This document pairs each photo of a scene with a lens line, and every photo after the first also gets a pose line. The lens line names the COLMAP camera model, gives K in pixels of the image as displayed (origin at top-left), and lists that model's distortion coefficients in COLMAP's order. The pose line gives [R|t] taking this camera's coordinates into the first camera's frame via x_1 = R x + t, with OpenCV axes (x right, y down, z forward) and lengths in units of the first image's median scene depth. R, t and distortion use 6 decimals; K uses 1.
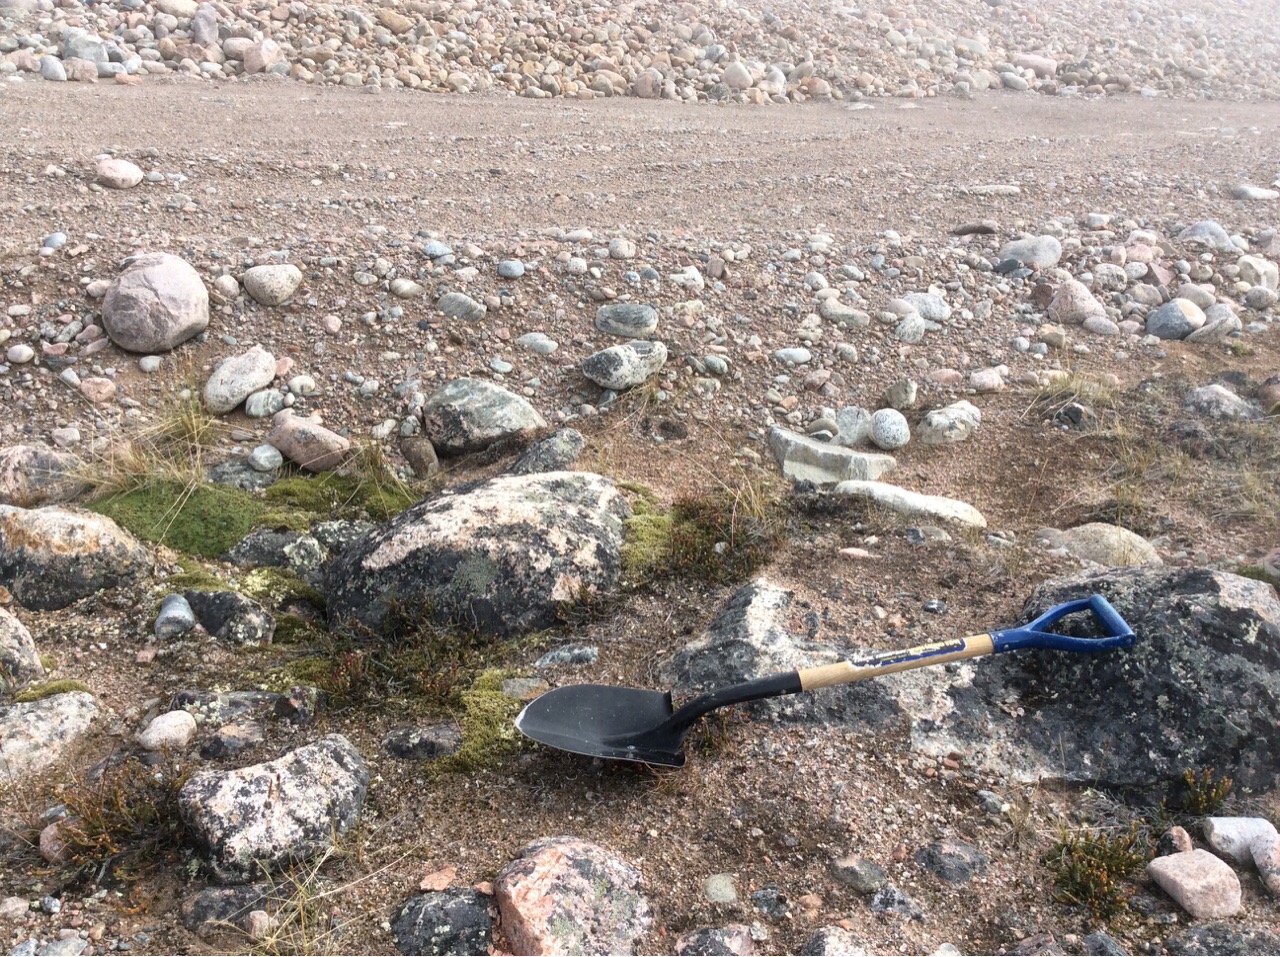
lens RADIAL K [[1174.1, 0, 596.0], [0, 1174.1, 477.7], [0, 0, 1]] dist [0.141275, -0.318012]
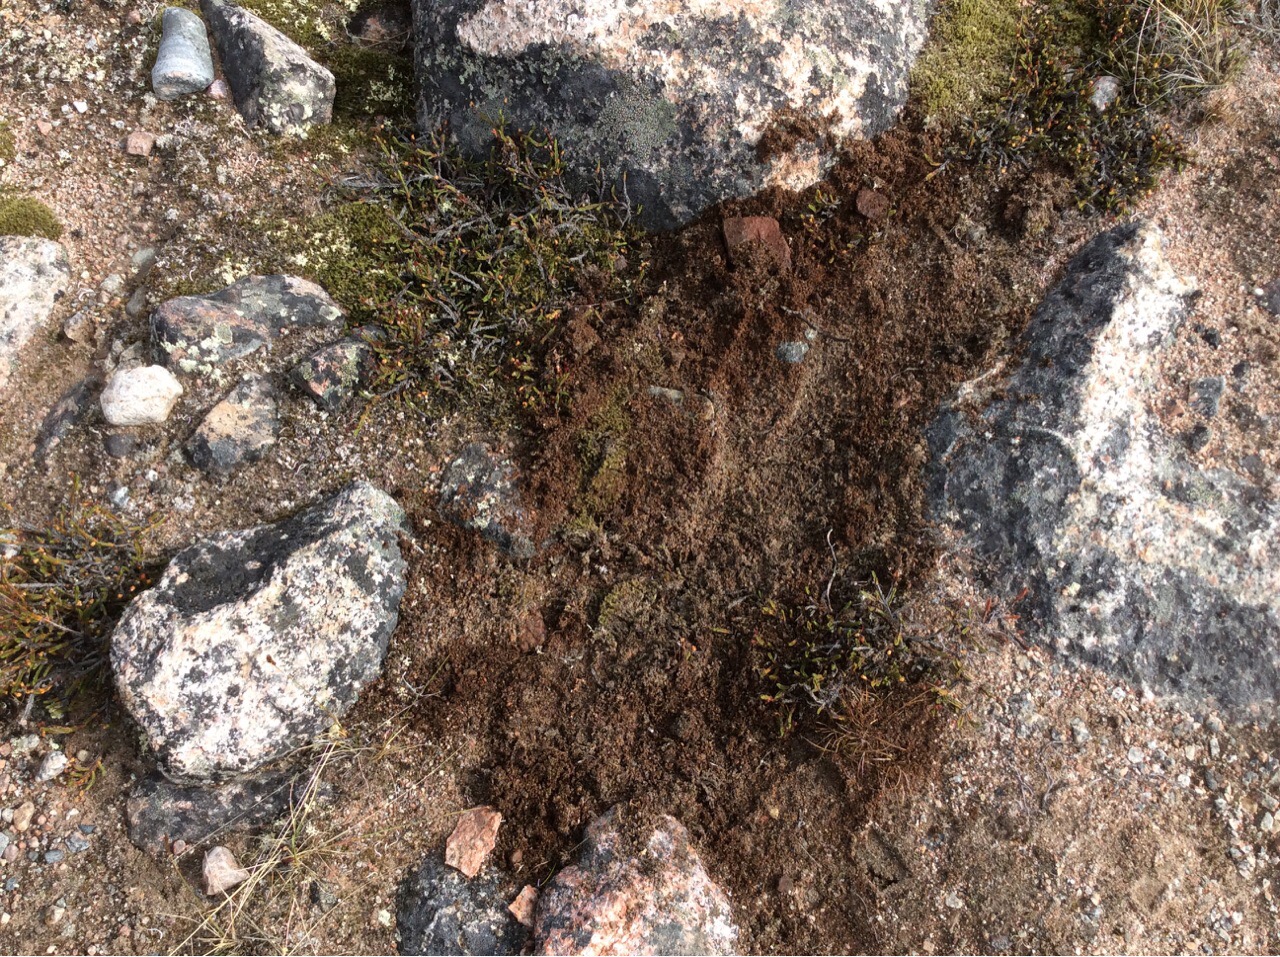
lens RADIAL K [[1167.2, 0, 597.0], [0, 1167.2, 554.6], [0, 0, 1]] dist [0.123483, -0.223749]
pose [[0.970482, 0.211253, -0.116345, -0.014098], [-0.055107, 0.663894, 0.745794, -0.264920], [0.234792, -0.717368, 0.655939, 0.620347]]
